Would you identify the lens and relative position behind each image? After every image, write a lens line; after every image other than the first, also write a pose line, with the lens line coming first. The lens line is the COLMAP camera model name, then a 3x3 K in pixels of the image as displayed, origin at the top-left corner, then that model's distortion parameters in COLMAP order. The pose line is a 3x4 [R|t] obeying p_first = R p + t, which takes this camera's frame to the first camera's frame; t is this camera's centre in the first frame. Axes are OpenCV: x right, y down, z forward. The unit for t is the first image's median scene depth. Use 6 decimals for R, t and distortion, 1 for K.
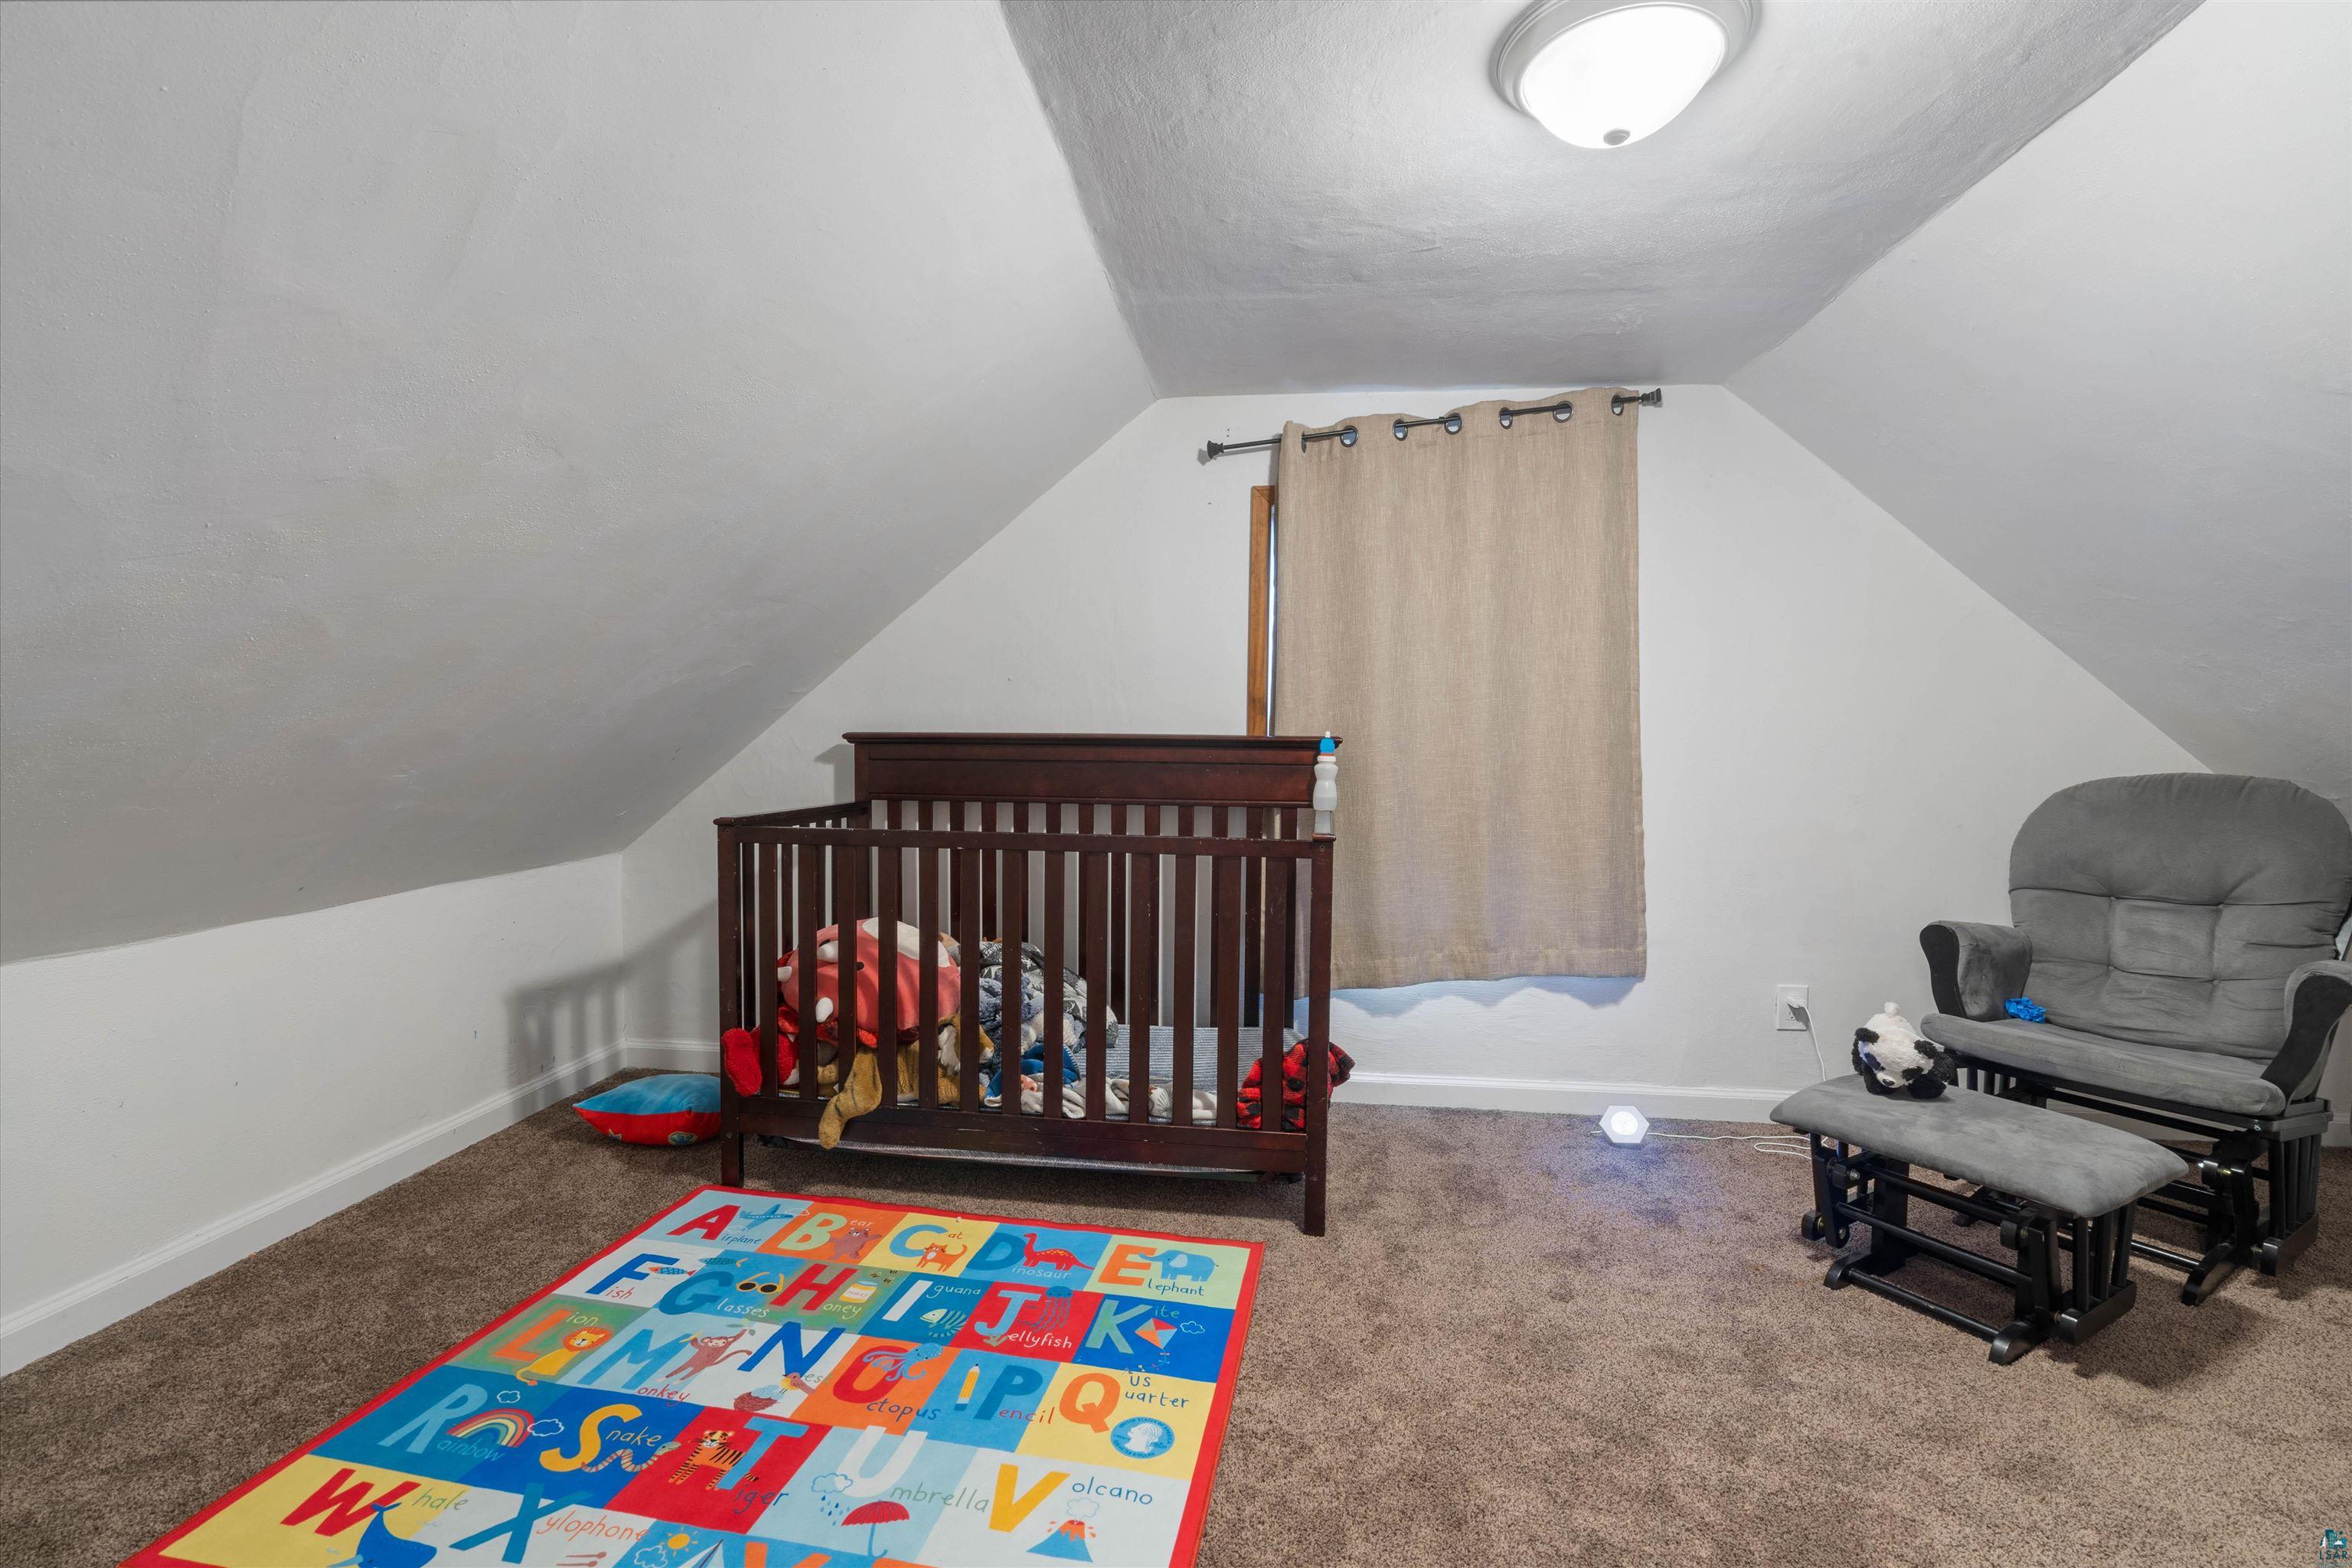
lens RADIAL K [[1079.0, 0, 1171.7], [0, 1079.0, 770.2], [0, 0, 1]] dist [0.001343, 0.001015]
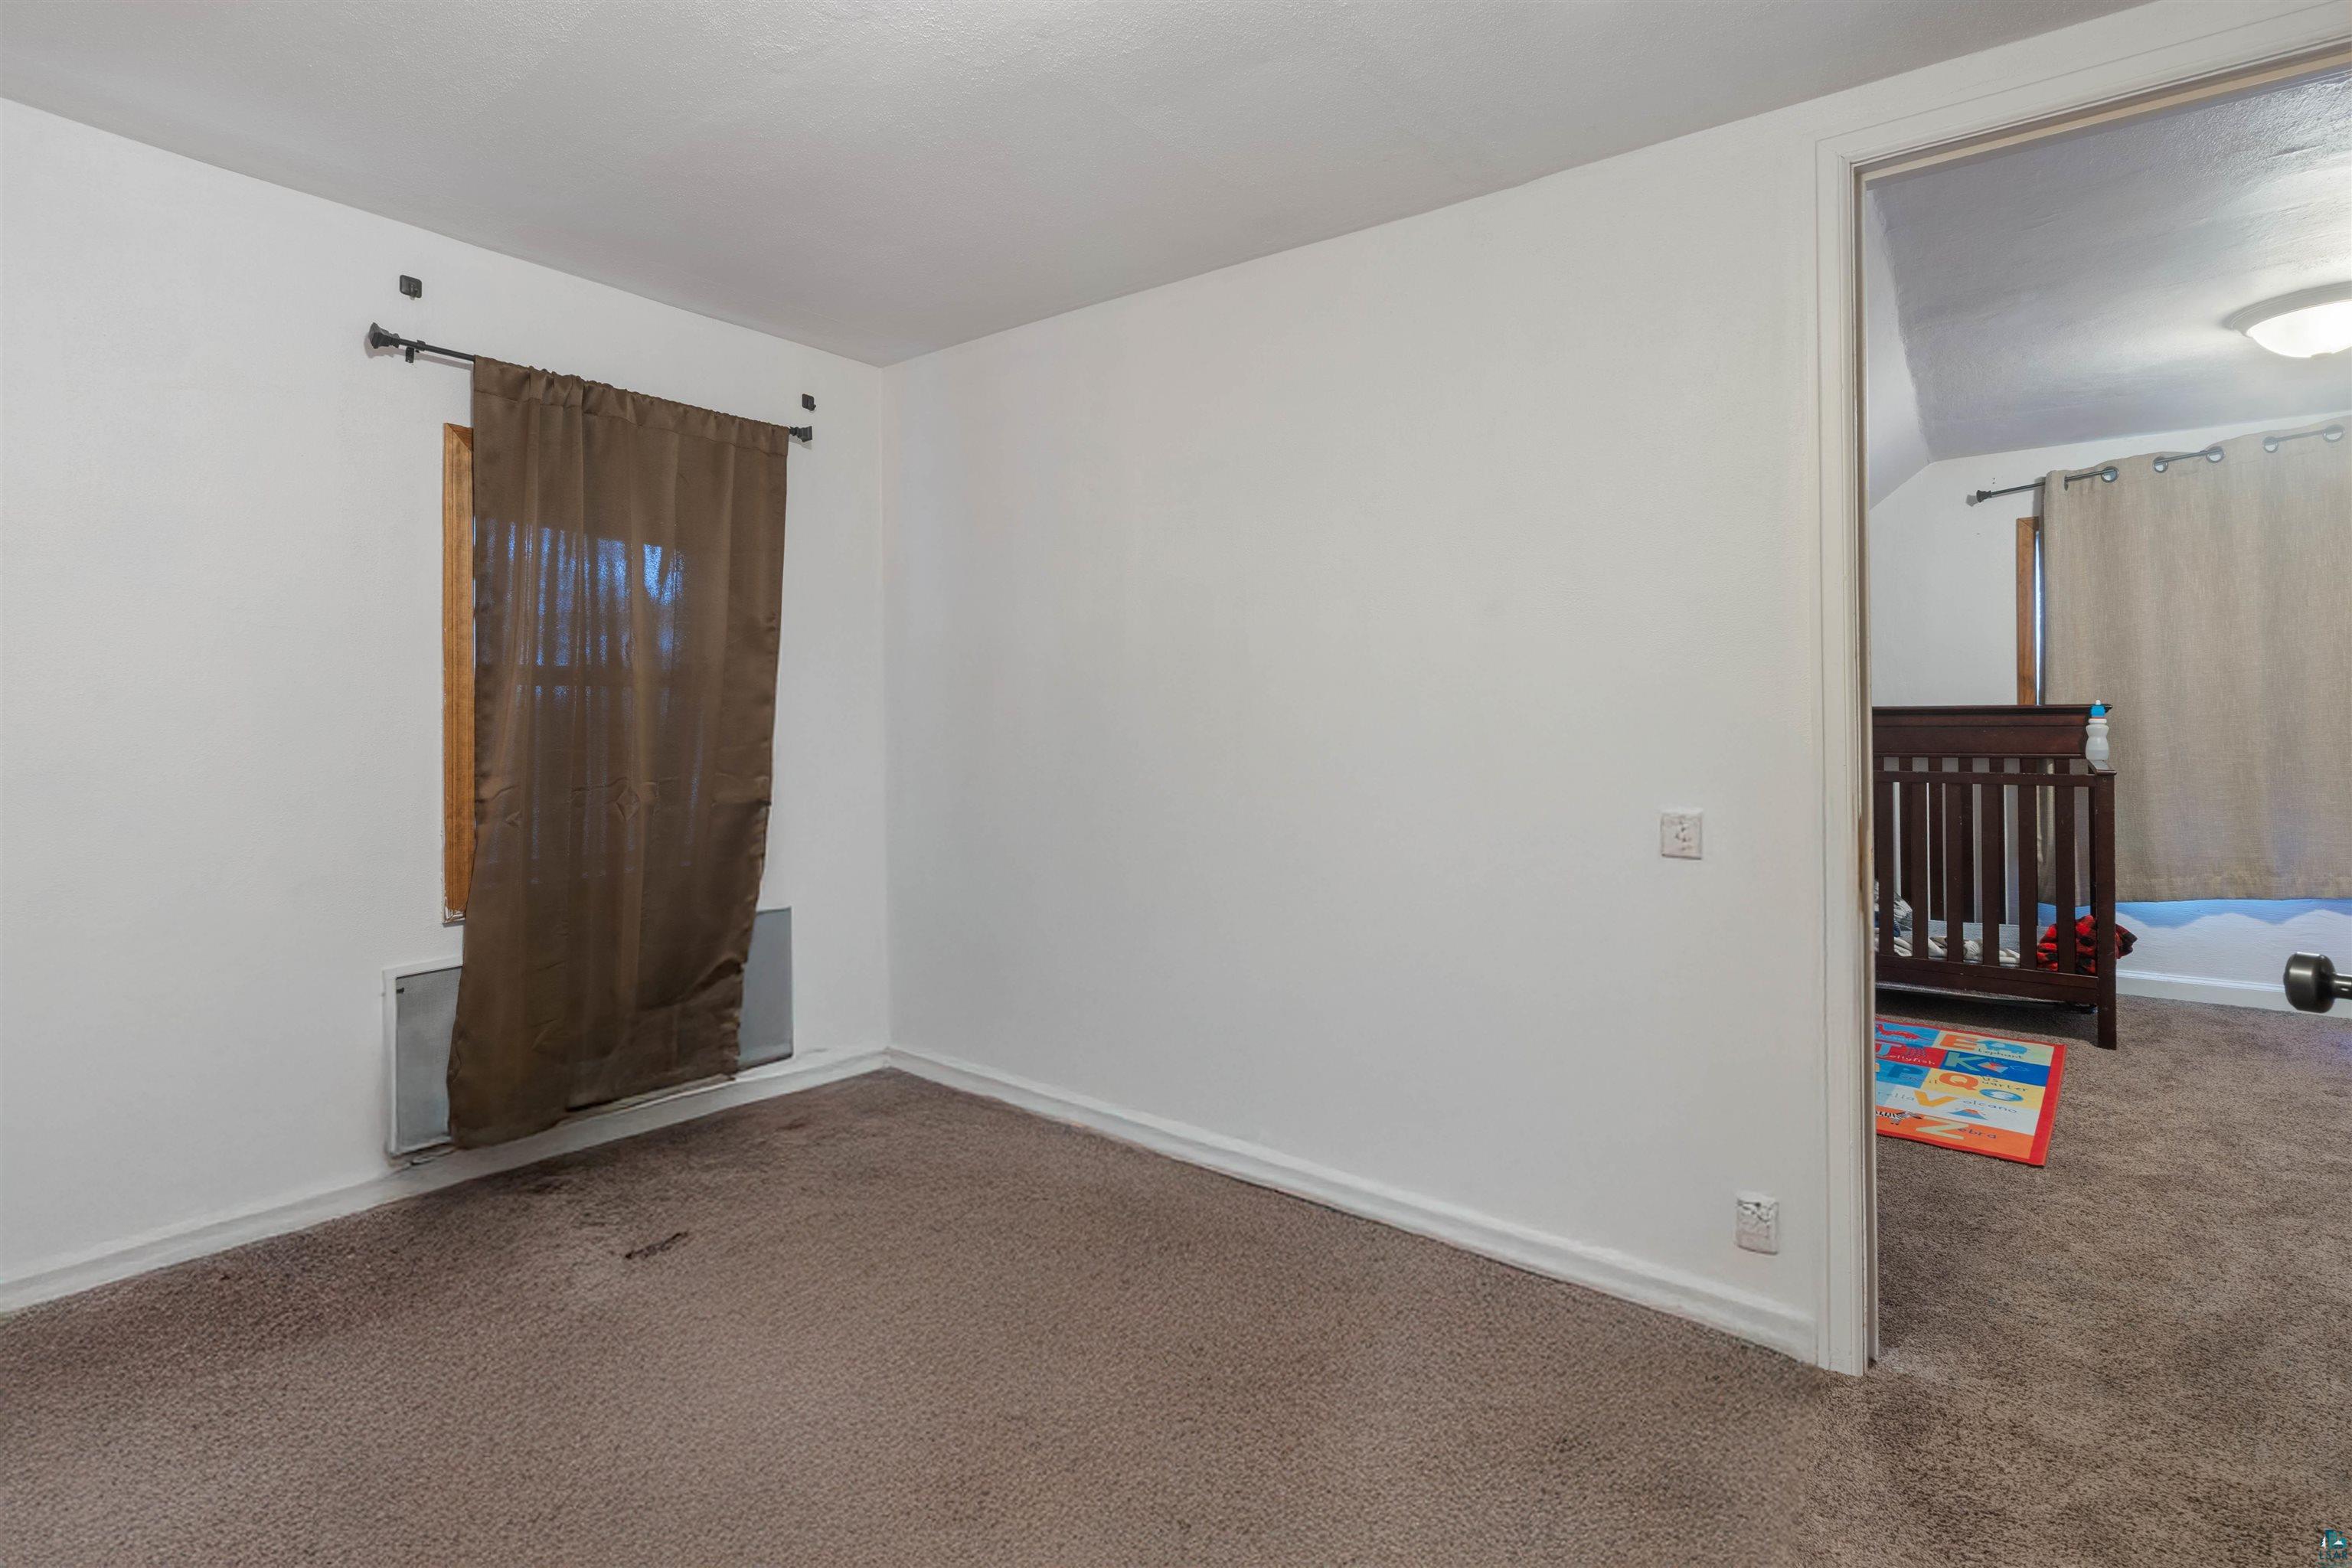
lens RADIAL K [[1130.8, 0, 1172.4], [0, 1130.8, 708.6], [0, 0, 1]] dist [0.002506, 0.000537]
pose [[0.872537, -0.024538, -0.487932, -0.164177], [0.007898, 0.999316, -0.036132, 0.015265], [0.488484, 0.027673, 0.872134, -0.747730]]
